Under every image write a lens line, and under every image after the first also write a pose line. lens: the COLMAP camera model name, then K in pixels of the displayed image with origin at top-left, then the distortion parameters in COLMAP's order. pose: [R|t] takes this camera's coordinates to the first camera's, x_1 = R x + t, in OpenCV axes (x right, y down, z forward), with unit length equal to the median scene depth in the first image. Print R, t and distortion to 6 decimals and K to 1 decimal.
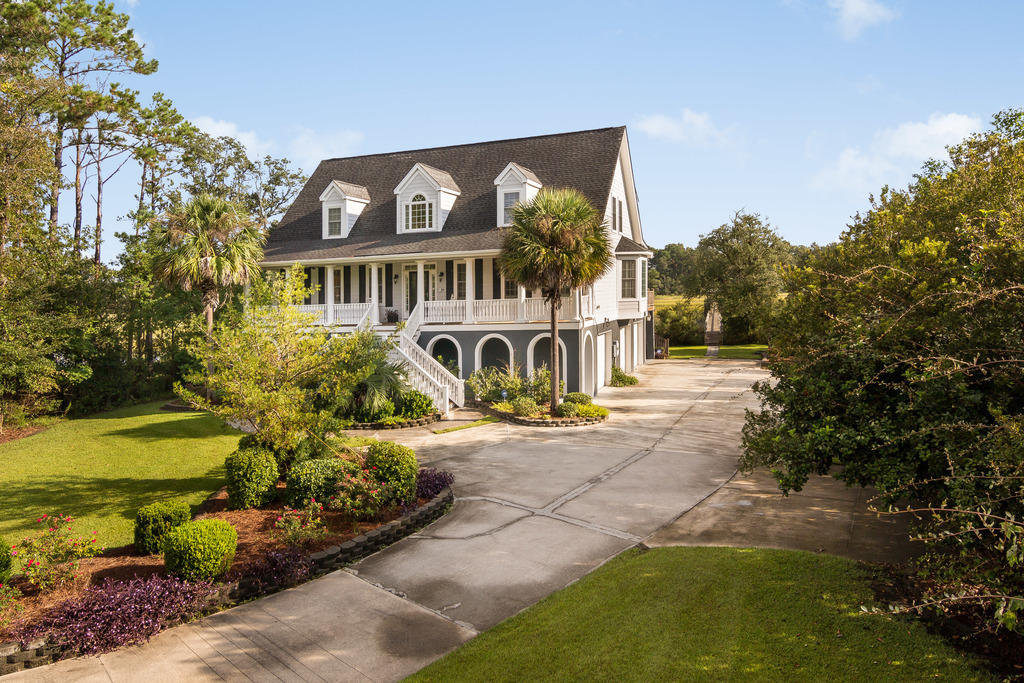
lens RADIAL K [[726.2, 0, 512.2], [0, 726.2, 335.7], [0, 0, 1]] dist [0.004235, -0.001112]
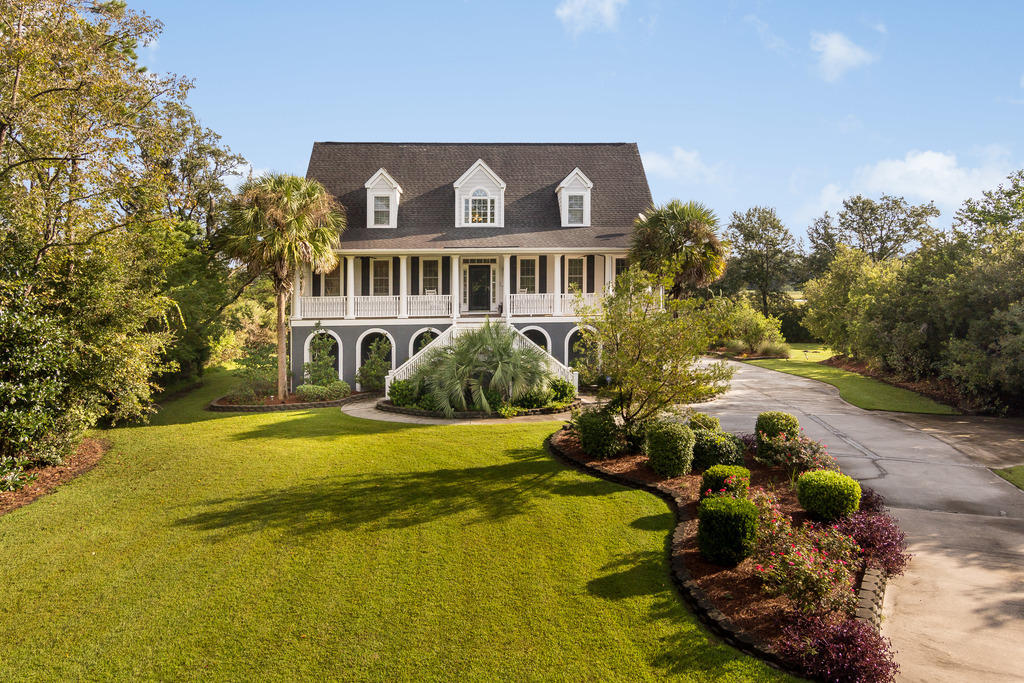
lens RADIAL K [[726.2, 0, 509.8], [0, 726.2, 342.5], [0, 0, 1]] dist [0.004235, -0.001112]
pose [[0.906591, -0.008773, 0.421919, -0.524625], [0.006454, 0.999955, 0.006926, 0.013529], [-0.421960, -0.003556, 0.906607, 0.056535]]
